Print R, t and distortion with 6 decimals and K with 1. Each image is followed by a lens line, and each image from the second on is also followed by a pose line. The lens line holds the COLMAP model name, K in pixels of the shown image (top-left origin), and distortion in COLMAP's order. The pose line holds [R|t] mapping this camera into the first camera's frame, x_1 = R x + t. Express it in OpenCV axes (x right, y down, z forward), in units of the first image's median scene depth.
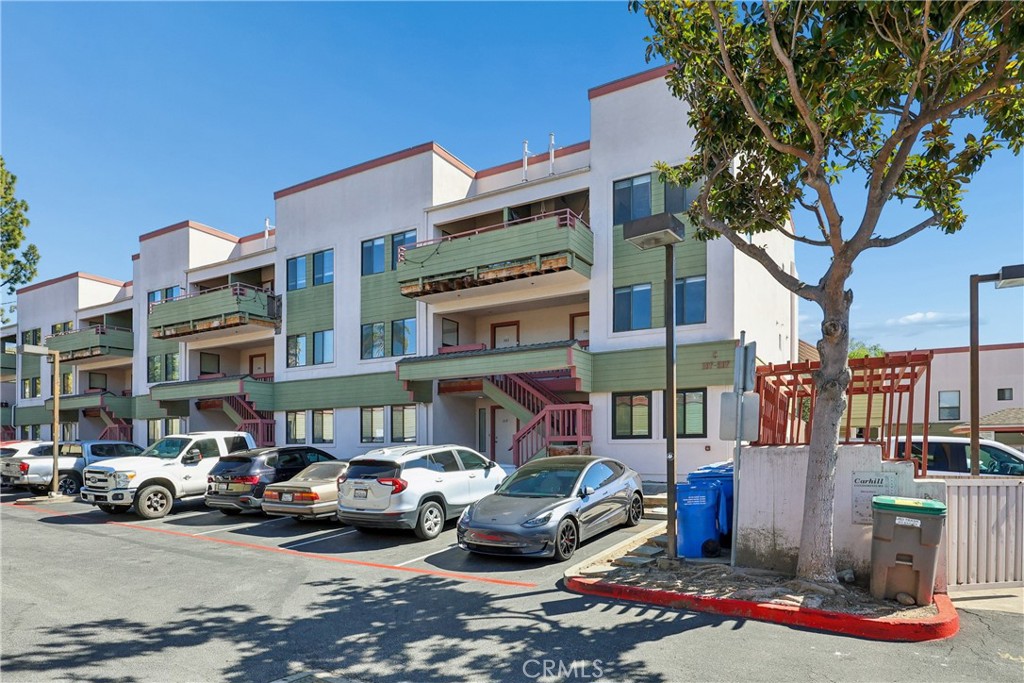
lens RADIAL K [[409.6, 0, 513.8], [0, 409.6, 344.1], [0, 0, 1]] dist [0.000101, 0.000048]
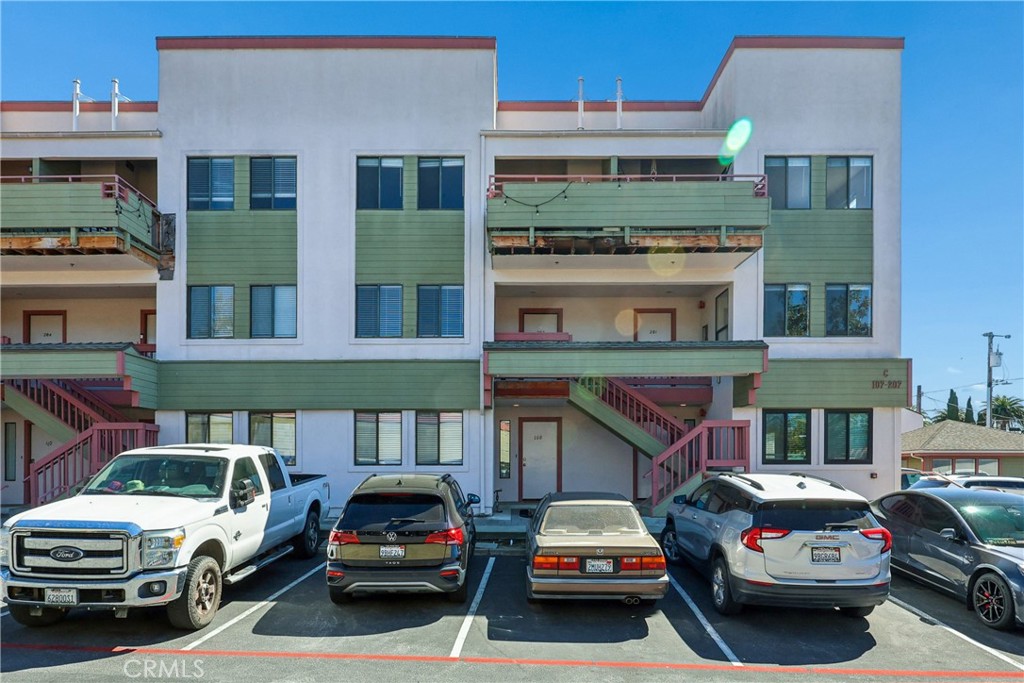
lens RADIAL K [[479.3, 0, 512.0], [0, 479.3, 363.9], [0, 0, 1]] dist [0.000537, -0.000440]
pose [[0.924659, 0.085713, 0.371024, -0.536986], [-0.096792, 0.995240, 0.011306, 0.059333], [-0.368289, -0.046366, 0.928554, 0.258037]]
